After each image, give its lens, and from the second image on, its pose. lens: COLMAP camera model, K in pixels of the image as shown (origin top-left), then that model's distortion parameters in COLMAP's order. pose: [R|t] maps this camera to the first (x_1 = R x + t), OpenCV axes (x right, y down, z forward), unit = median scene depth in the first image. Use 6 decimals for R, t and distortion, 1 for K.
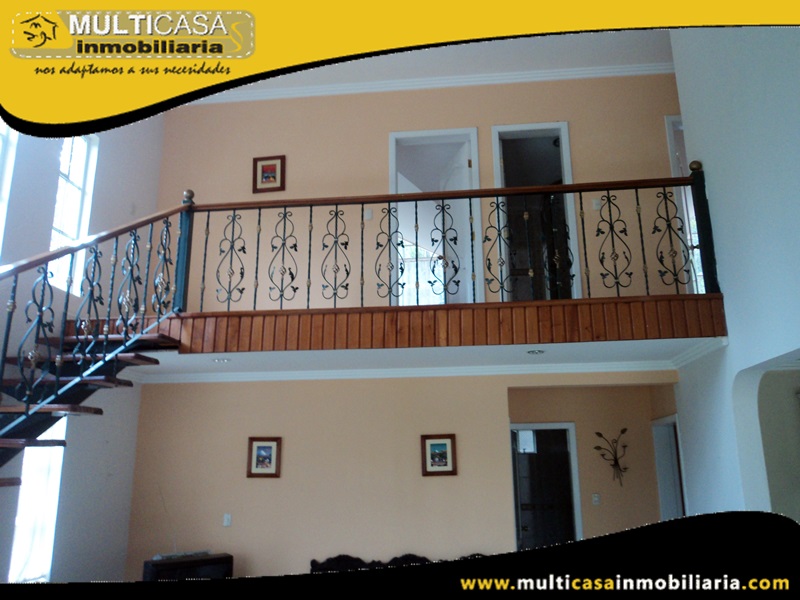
lens RADIAL K [[648.6, 0, 400.0], [0, 648.6, 300.0], [0, 0, 1]] dist [-0.008525, 0.001519]
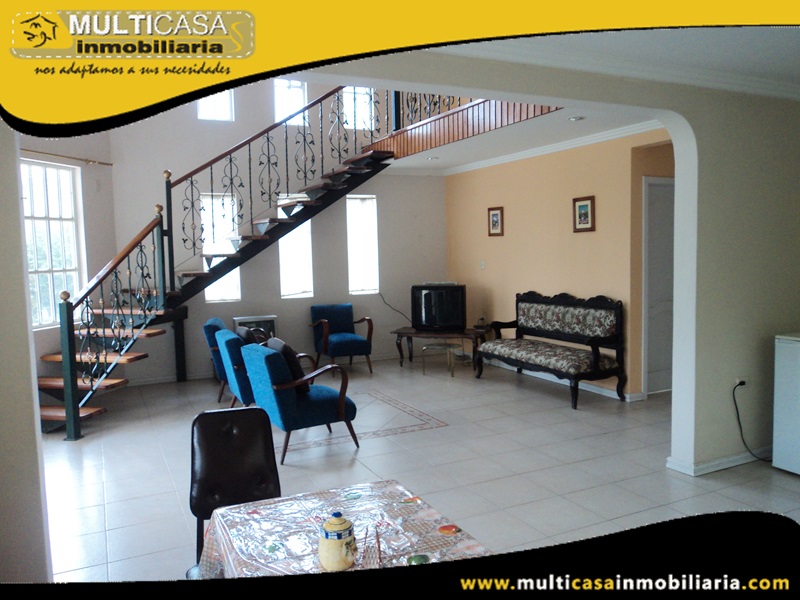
lens RADIAL K [[648.6, 0, 400.0], [0, 648.6, 300.0], [0, 0, 1]] dist [-0.008525, 0.001519]
pose [[0.532059, 0.065742, -0.844151, 0.863880], [0.232215, 0.947424, 0.220147, 0.052466], [0.814242, -0.313155, 0.488819, 0.119945]]
